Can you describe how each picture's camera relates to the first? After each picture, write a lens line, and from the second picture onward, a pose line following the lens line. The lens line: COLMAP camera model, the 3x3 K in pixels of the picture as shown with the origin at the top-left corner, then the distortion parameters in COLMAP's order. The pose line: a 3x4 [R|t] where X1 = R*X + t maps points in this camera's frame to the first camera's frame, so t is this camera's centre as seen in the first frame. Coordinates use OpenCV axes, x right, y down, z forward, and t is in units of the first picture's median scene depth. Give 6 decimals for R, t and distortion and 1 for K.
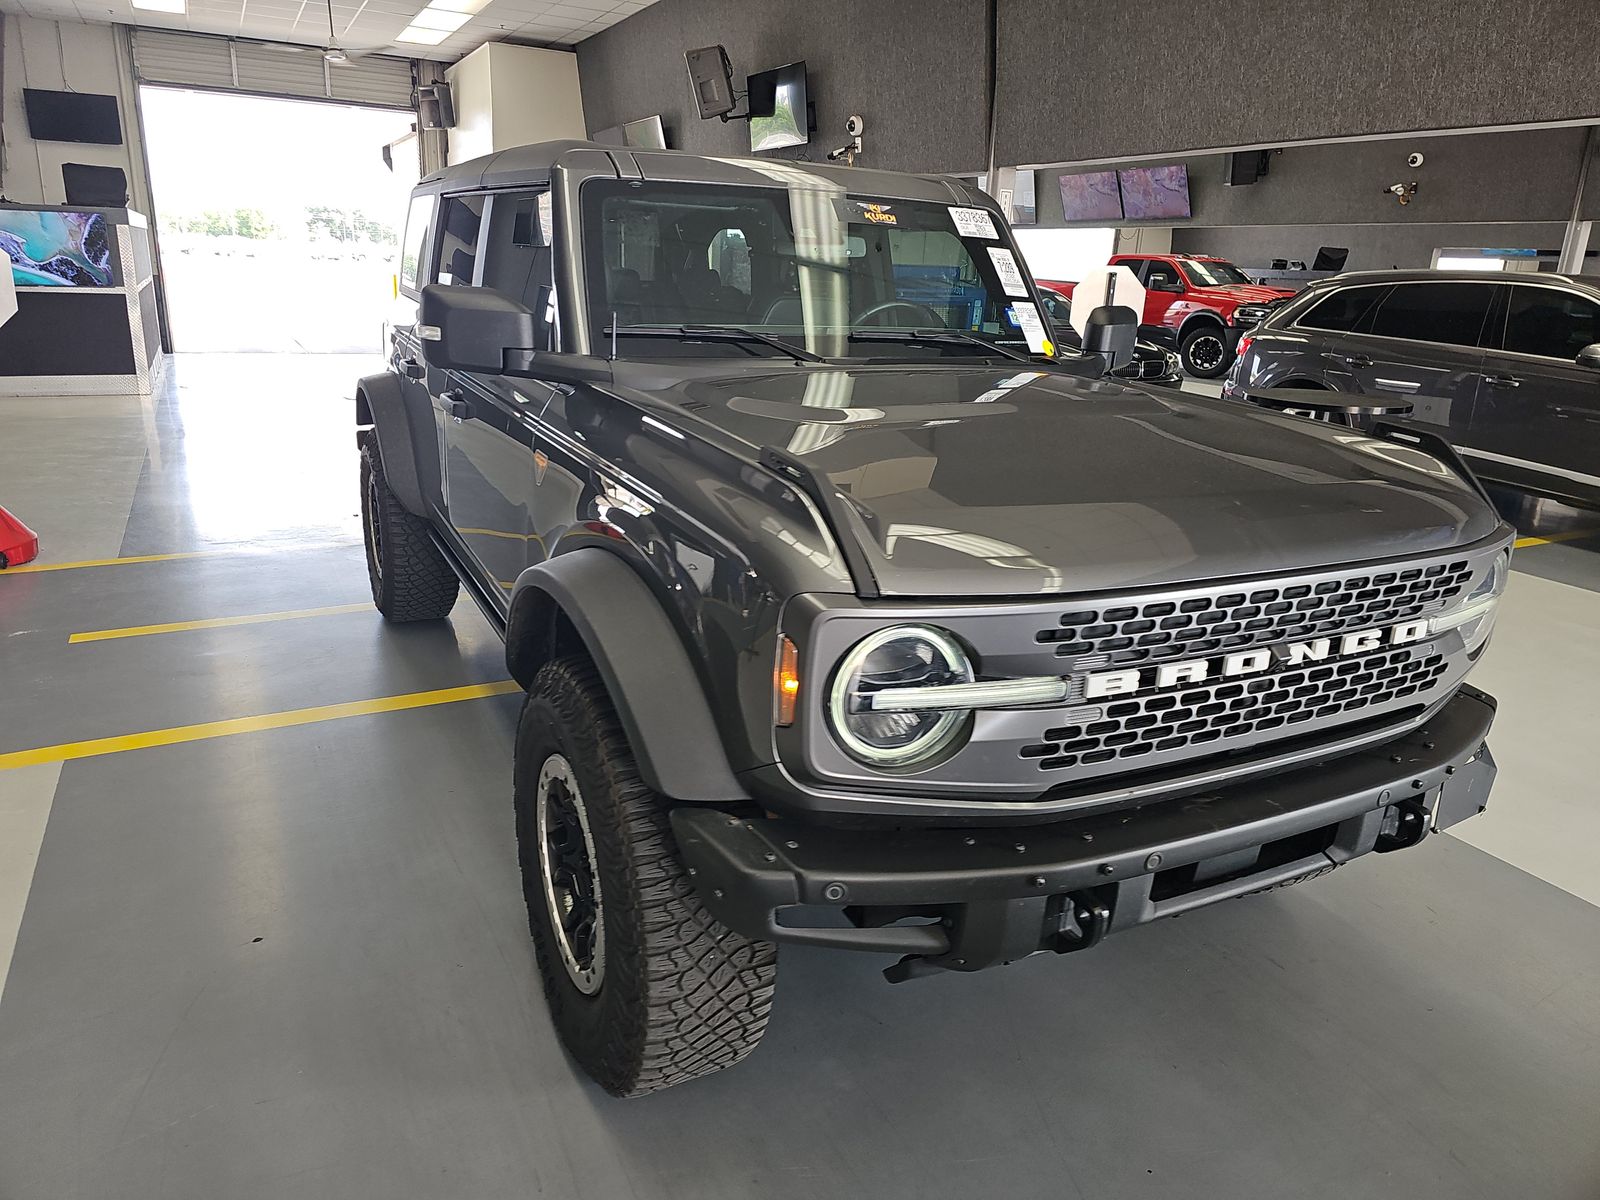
lens RADIAL K [[1068.4, 0, 785.0], [0, 1068.4, 594.9], [0, 0, 1]] dist [0.053718, -0.043709]
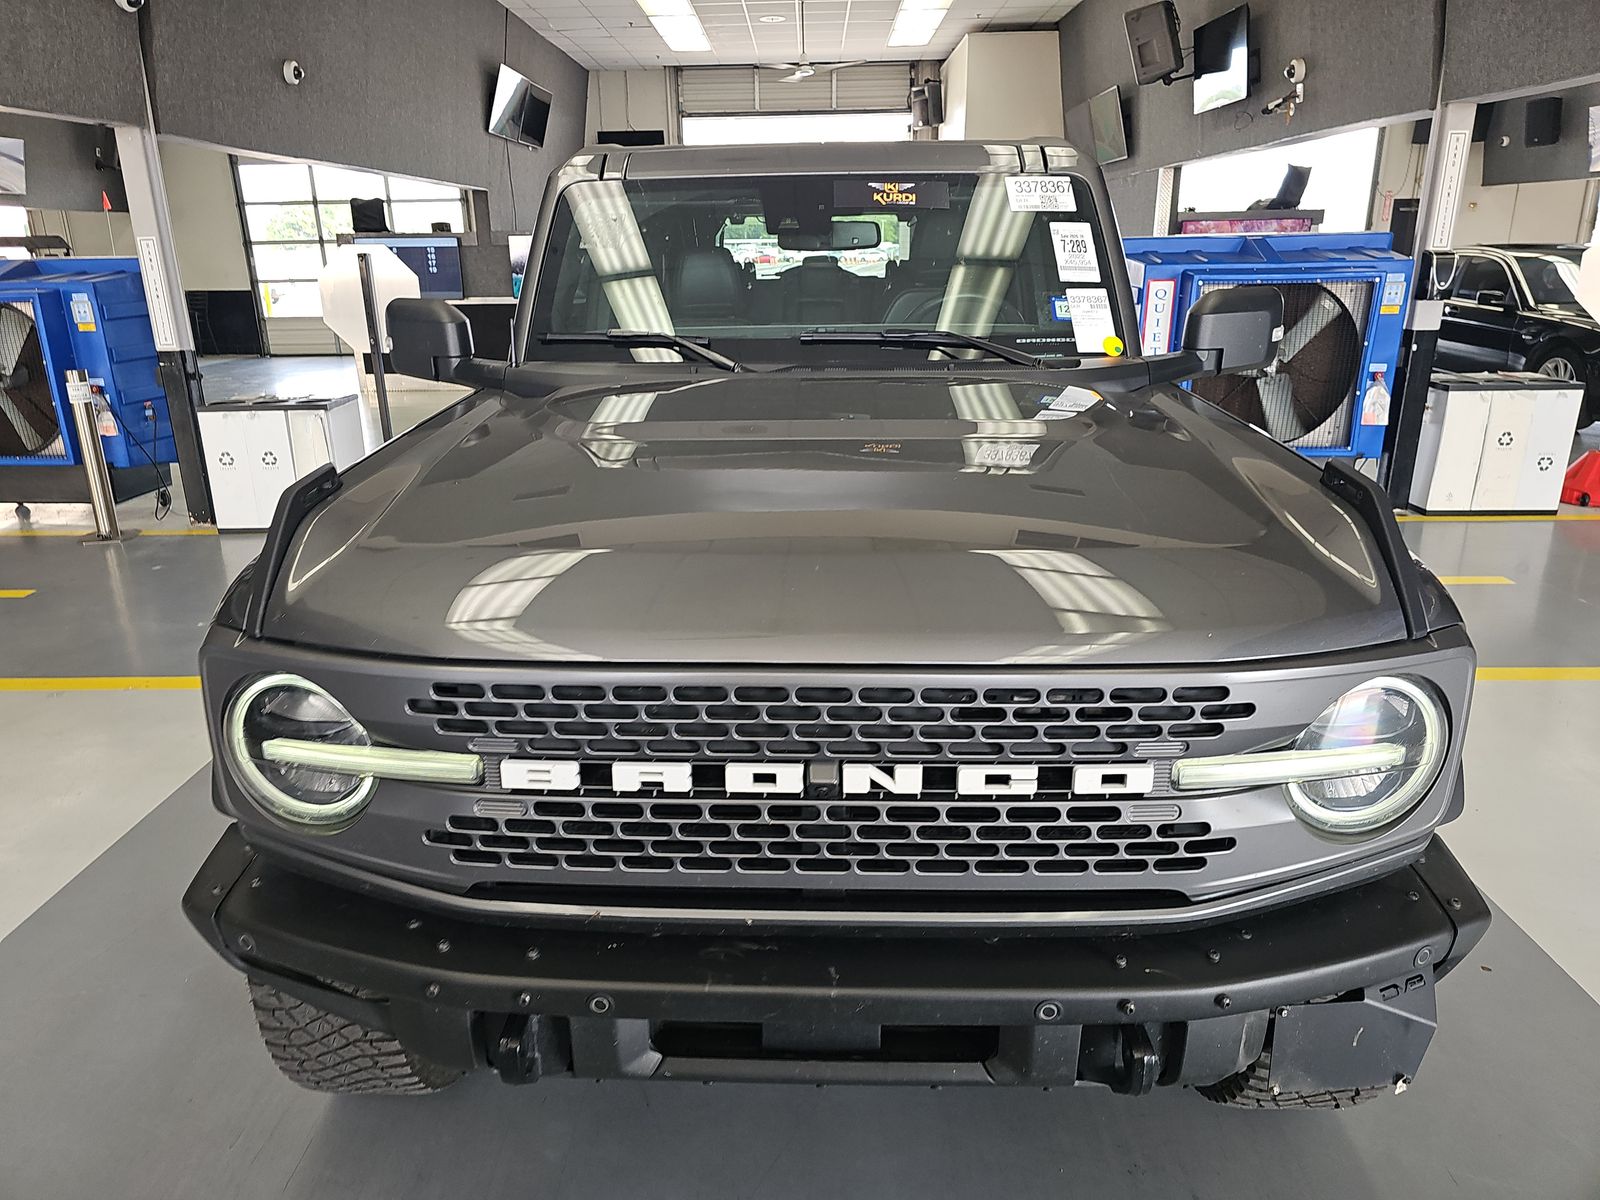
lens RADIAL K [[1068.4, 0, 785.0], [0, 1068.4, 594.9], [0, 0, 1]] dist [0.053718, -0.043709]
pose [[0.873778, 0.100601, -0.475806, 0.633359], [-0.095469, 0.994816, 0.035017, -0.075363], [0.476863, 0.014828, 0.878853, 0.276257]]
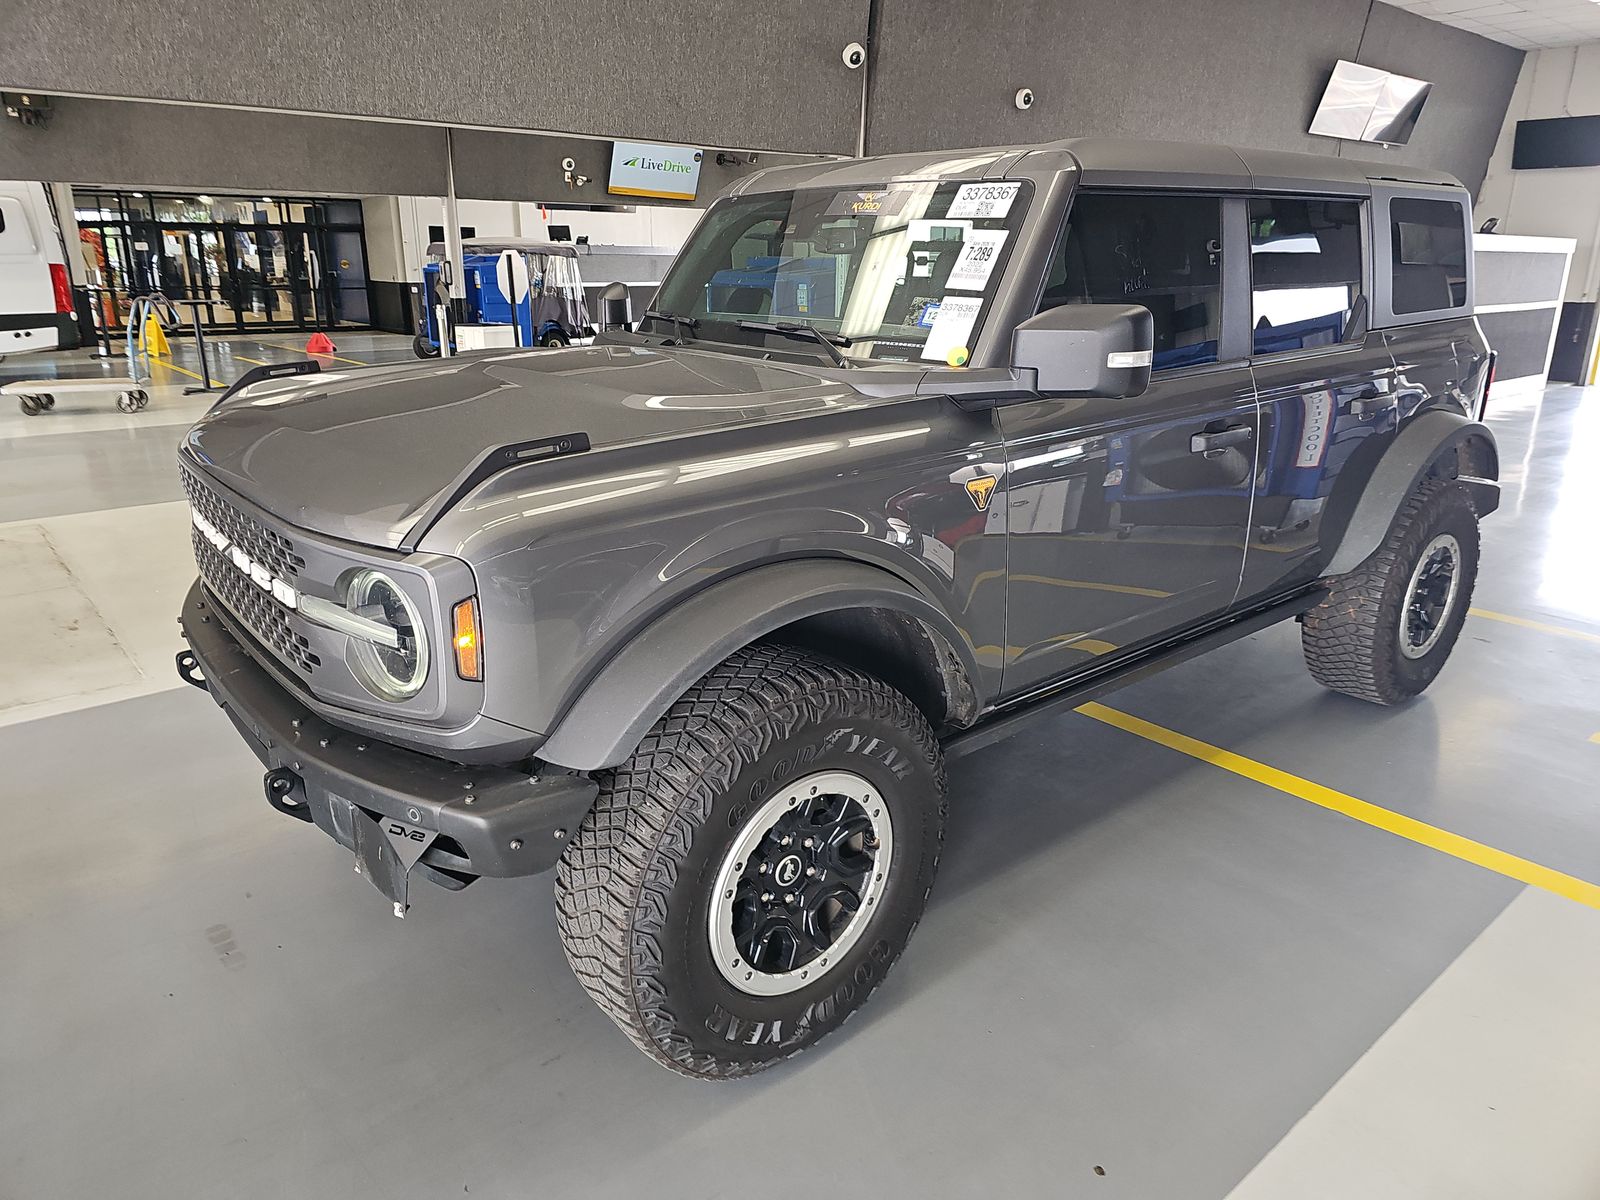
lens RADIAL K [[1068.4, 0, 785.0], [0, 1068.4, 594.9], [0, 0, 1]] dist [0.053718, -0.043709]
pose [[0.225885, 0.257327, -0.939553, 1.471168], [-0.282232, 0.940402, 0.189706, -0.263997], [0.932374, 0.222320, 0.285049, 1.032732]]
